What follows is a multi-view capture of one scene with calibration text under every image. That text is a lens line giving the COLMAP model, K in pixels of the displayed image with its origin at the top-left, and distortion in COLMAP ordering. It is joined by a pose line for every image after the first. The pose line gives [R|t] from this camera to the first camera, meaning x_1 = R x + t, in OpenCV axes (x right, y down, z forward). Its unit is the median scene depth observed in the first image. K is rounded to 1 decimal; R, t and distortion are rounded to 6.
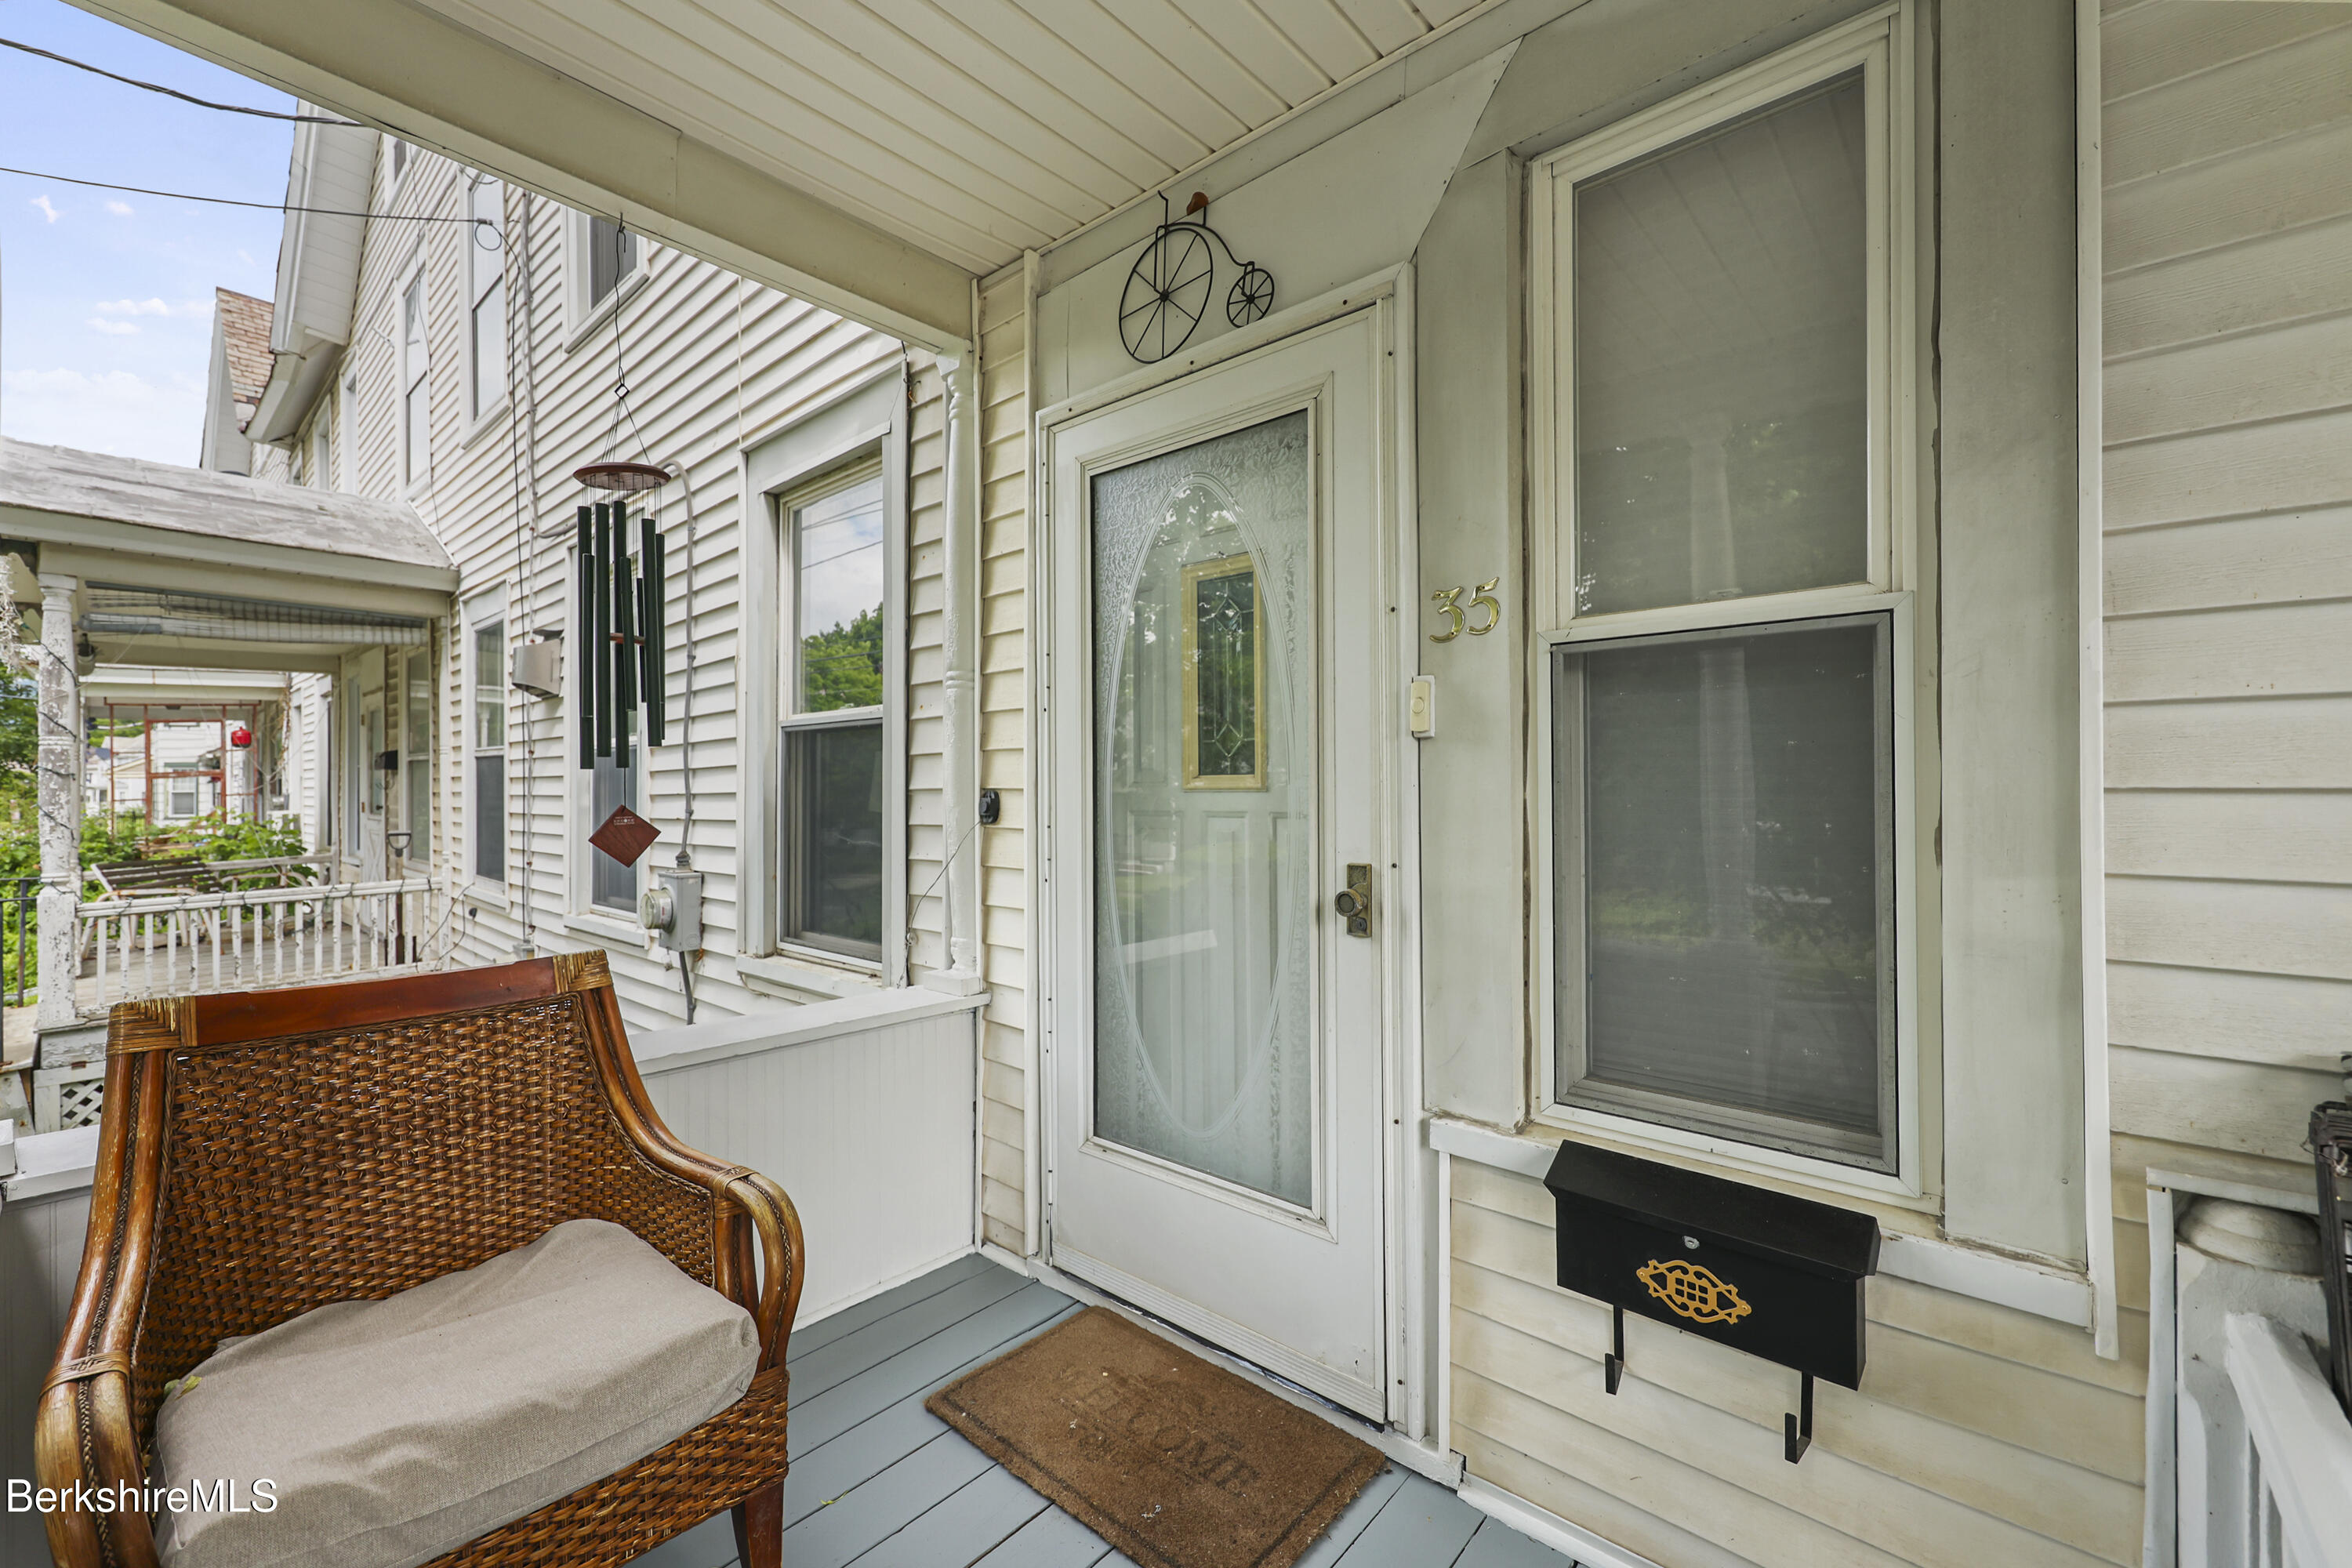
lens RADIAL K [[960.8, 0, 1174.0], [0, 960.8, 774.1], [0, 0, 1]] dist [-0.002335, 0.000385]
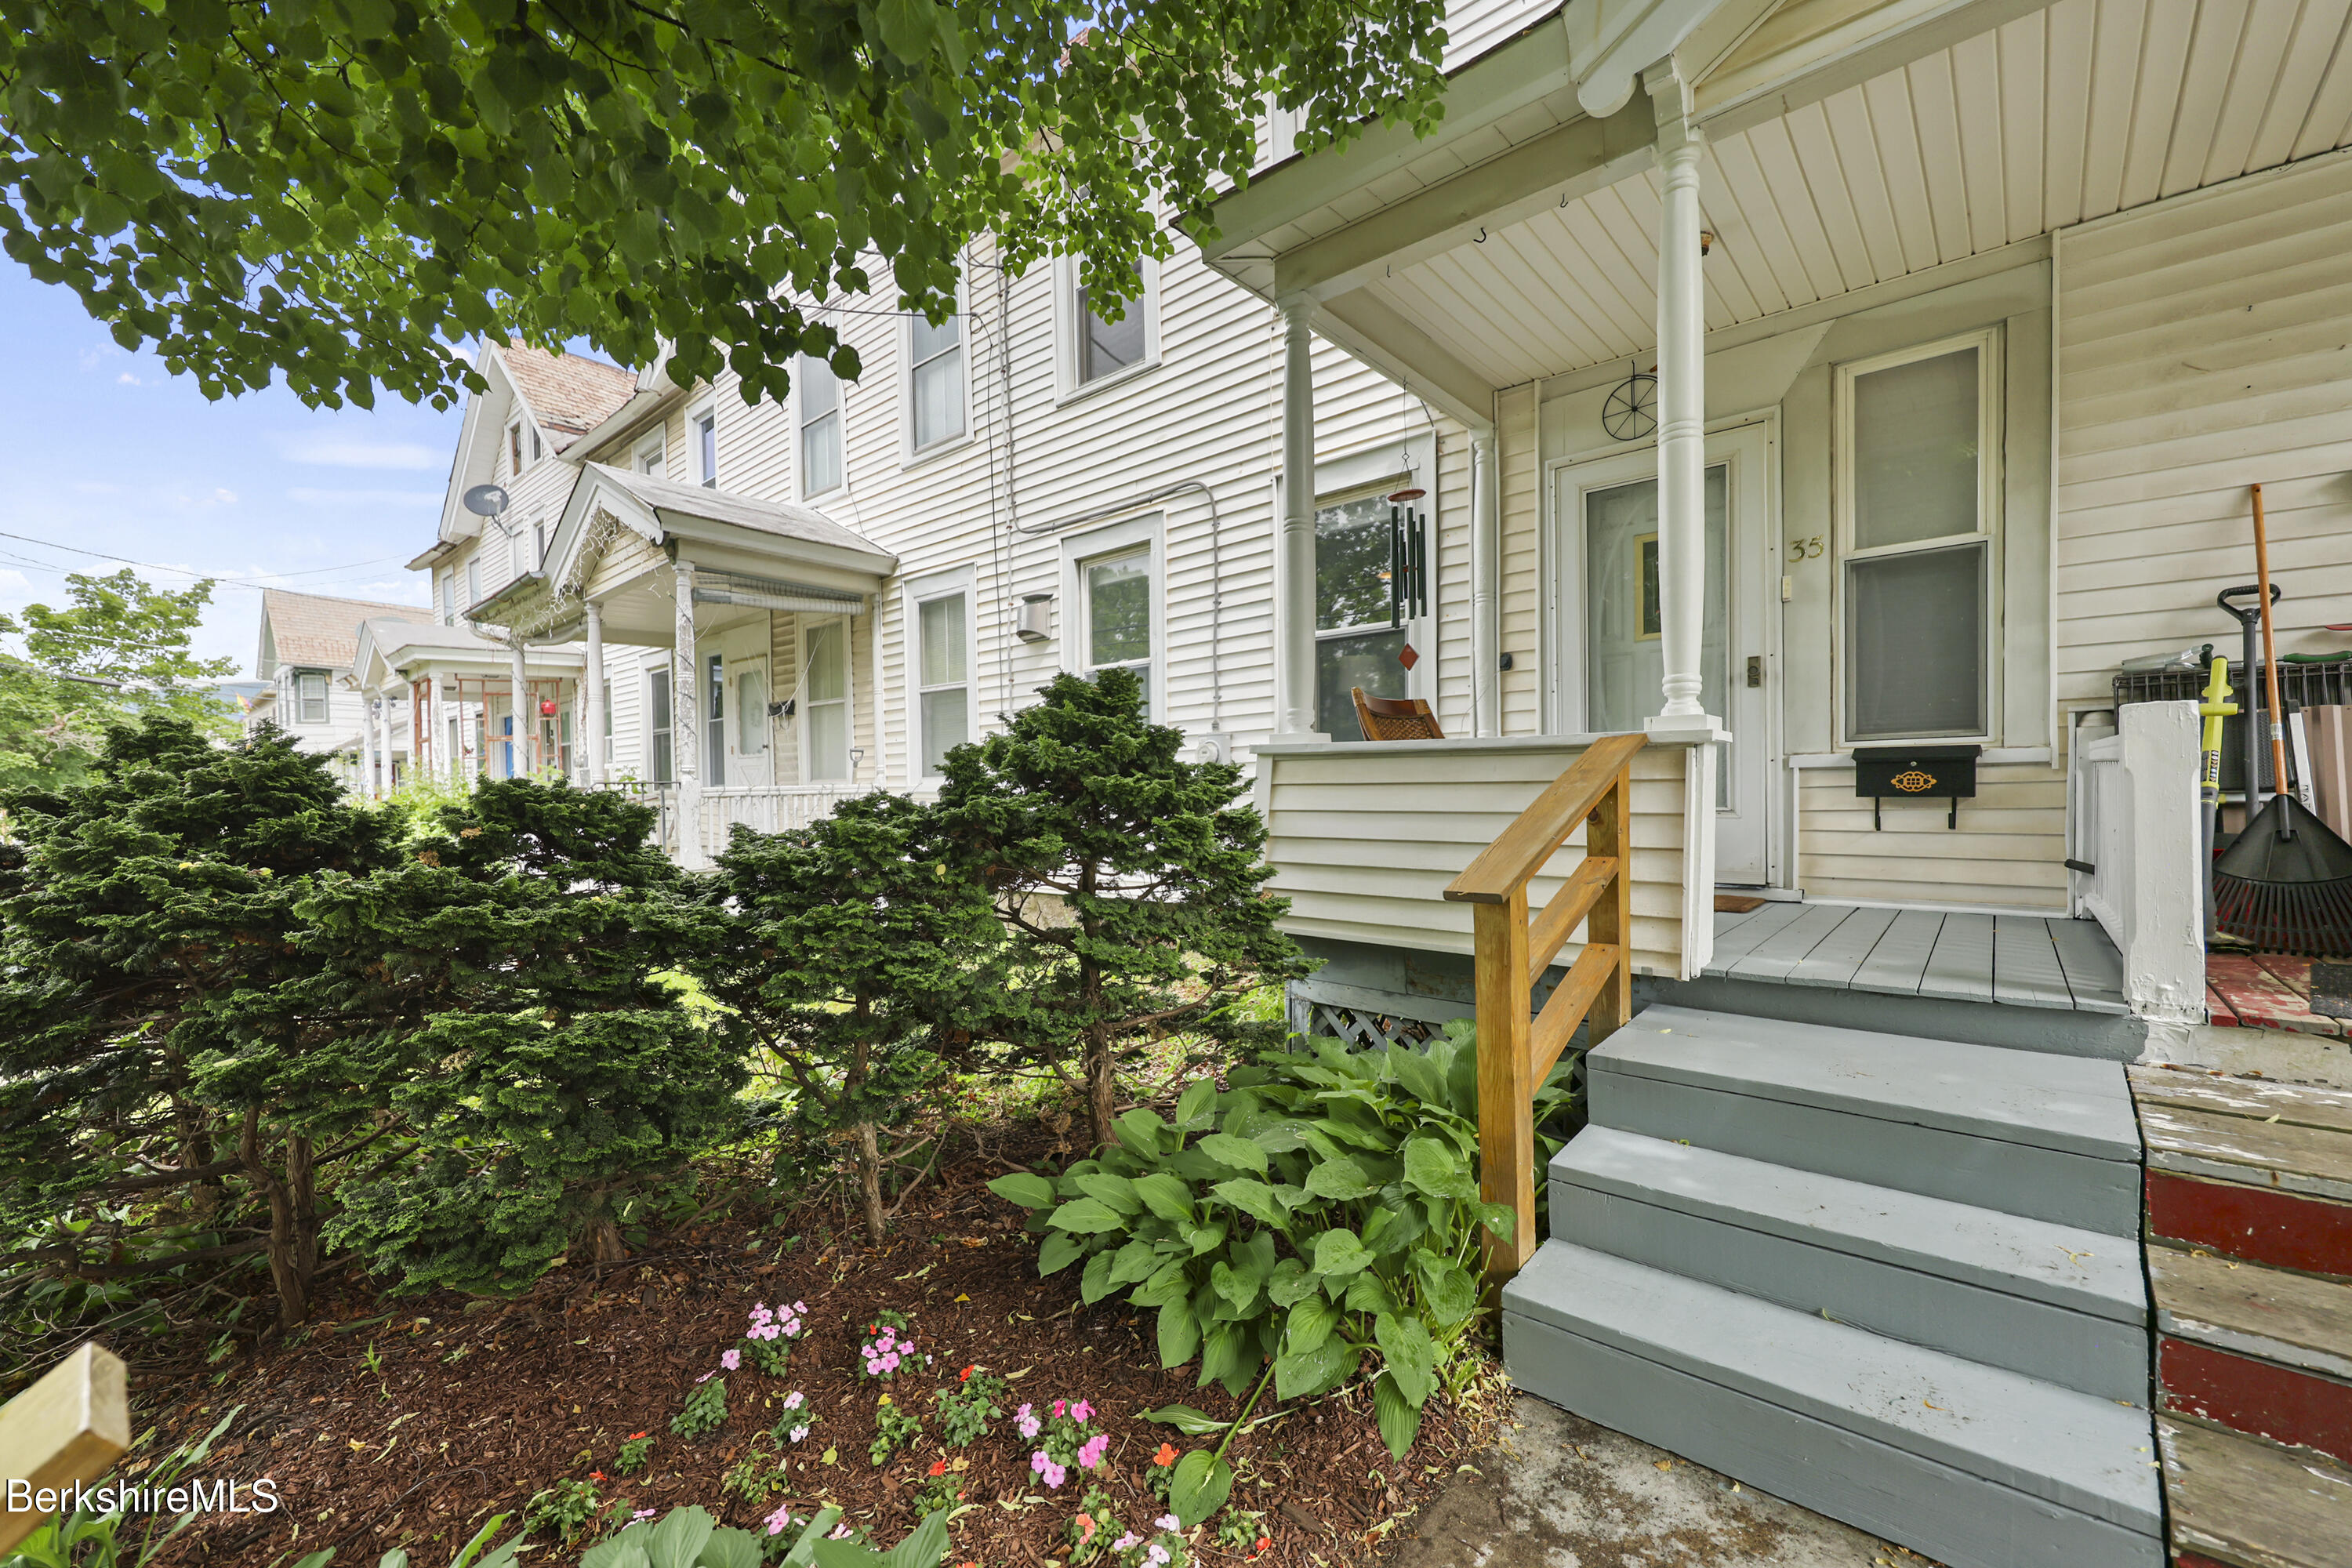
lens RADIAL K [[960.8, 0, 1177.1], [0, 960.8, 804.4], [0, 0, 1]] dist [-0.002335, 0.000385]
pose [[0.999929, -0.009466, 0.007173, -1.367058], [0.009281, 0.999636, 0.025343, 0.418690], [-0.007410, -0.025275, 0.999653, -1.503479]]
